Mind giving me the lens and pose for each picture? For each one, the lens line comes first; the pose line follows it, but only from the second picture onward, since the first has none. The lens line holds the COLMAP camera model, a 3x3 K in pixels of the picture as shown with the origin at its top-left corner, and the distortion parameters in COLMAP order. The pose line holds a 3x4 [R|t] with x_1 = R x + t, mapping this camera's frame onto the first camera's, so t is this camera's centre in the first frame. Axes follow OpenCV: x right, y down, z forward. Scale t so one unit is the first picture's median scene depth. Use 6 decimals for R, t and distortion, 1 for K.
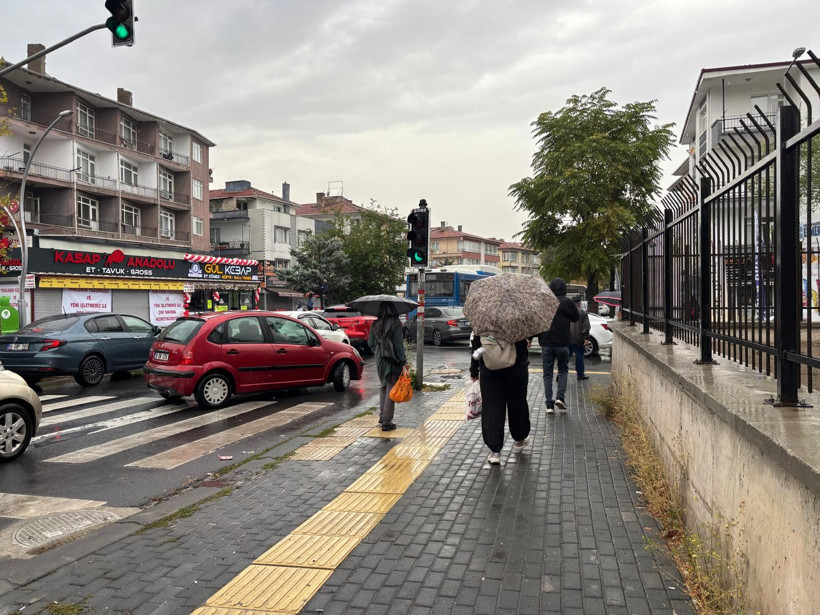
lens RADIAL K [[622.5, 0, 412.9], [0, 622.5, 313.9], [0, 0, 1]] dist [0.042535, -0.055335]
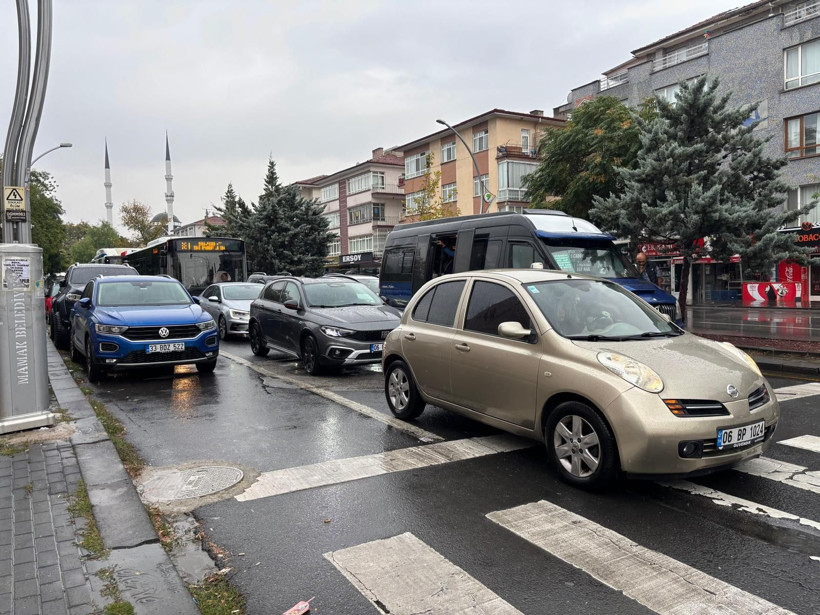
lens RADIAL K [[622.5, 0, 408.6], [0, 622.5, 307.8], [0, 0, 1]] dist [0.042535, -0.055335]
pose [[-0.705255, 0.050326, -0.707165, -0.030107], [0.012582, 0.998209, 0.058490, 0.002269], [0.708842, 0.032353, -0.704625, 0.619501]]
